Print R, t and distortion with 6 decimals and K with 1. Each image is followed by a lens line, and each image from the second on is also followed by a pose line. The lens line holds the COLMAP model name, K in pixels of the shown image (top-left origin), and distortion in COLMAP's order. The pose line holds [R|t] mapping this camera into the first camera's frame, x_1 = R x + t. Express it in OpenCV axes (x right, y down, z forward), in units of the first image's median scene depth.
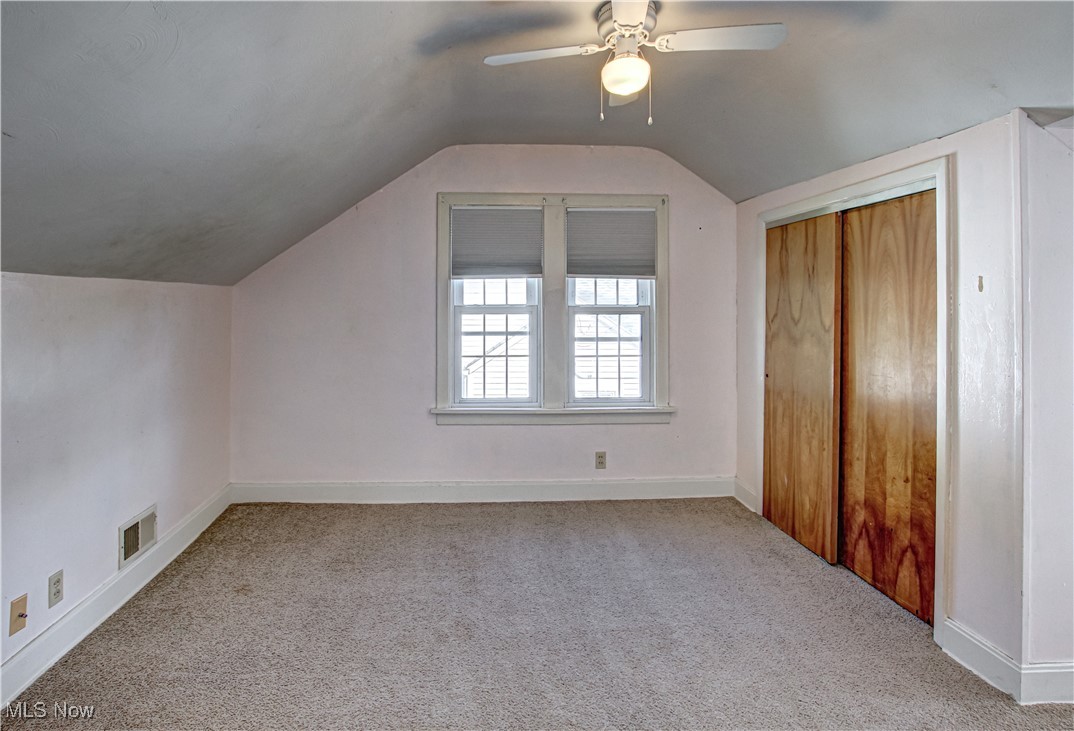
lens RADIAL K [[530.1, 0, 476.5], [0, 530.1, 304.3], [0, 0, 1]] dist [-0.031042, 0.002172]
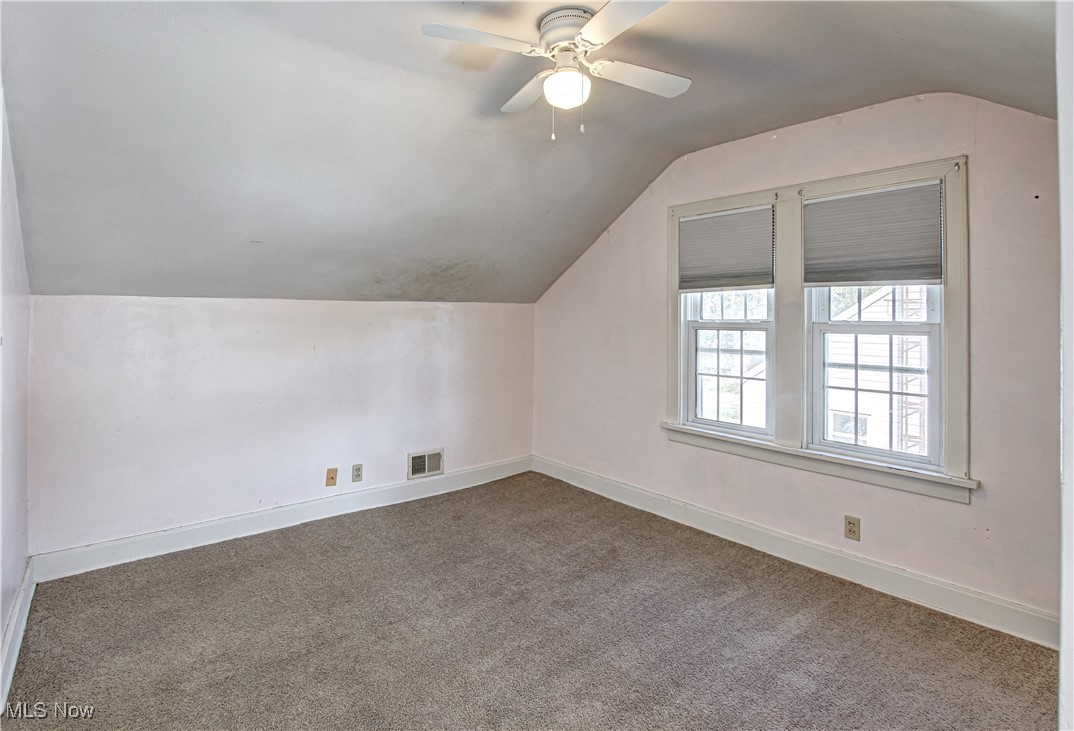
lens RADIAL K [[539.1, 0, 538.0], [0, 539.1, 312.9], [0, 0, 1]] dist [-0.031858, 0.000485]
pose [[0.611039, 0.000769, -0.791600, 0.620736], [-0.006996, 0.999966, -0.004428, -0.005257], [0.791569, 0.008244, 0.611024, 0.200803]]
